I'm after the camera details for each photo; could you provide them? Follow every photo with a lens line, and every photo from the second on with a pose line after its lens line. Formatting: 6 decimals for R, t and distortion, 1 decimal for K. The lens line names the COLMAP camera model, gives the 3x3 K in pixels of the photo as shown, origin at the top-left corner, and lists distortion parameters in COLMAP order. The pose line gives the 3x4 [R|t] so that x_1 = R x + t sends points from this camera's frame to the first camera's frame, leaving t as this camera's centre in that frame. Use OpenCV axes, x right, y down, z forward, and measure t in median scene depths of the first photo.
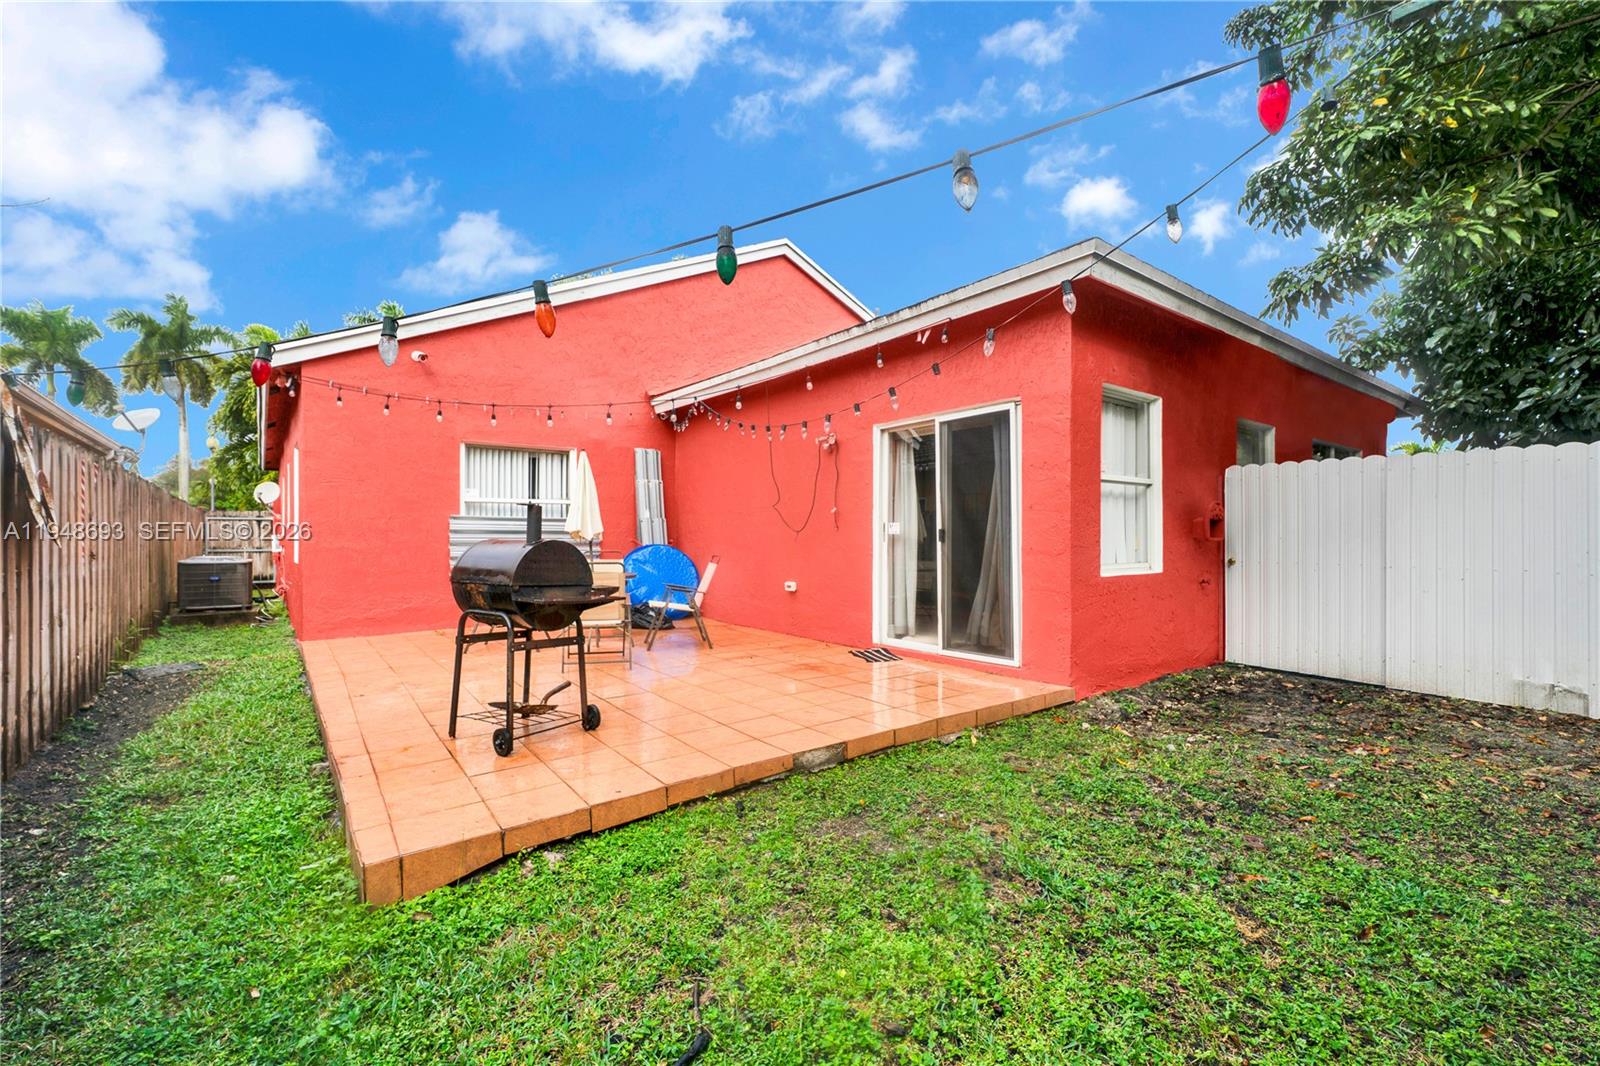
lens RADIAL K [[729.4, 0, 798.3], [0, 729.4, 539.9], [0, 0, 1]] dist [0.000640, 0.000107]
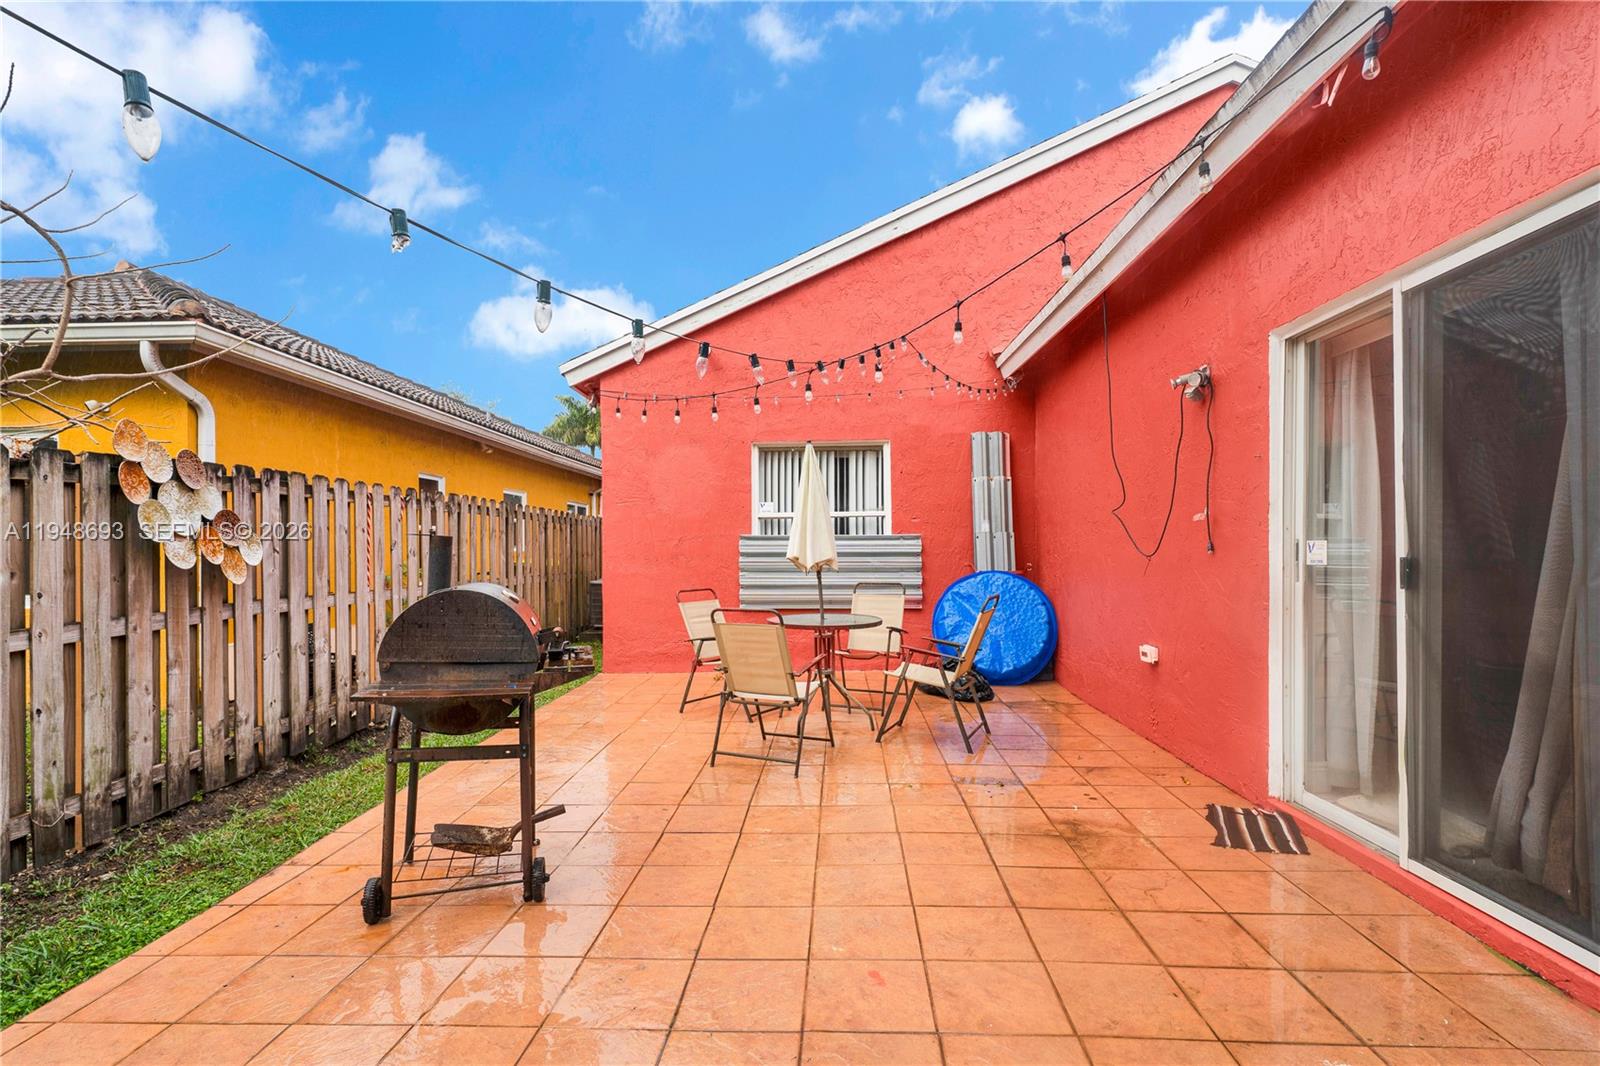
lens RADIAL K [[810.9, 0, 802.7], [0, 810.9, 556.0], [0, 0, 1]] dist [0.001794, 0.000801]
pose [[0.767699, -0.001015, -0.640809, 0.203962], [0.008685, 0.999923, 0.008821, -0.020704], [0.640751, -0.012337, 0.767649, 0.396197]]
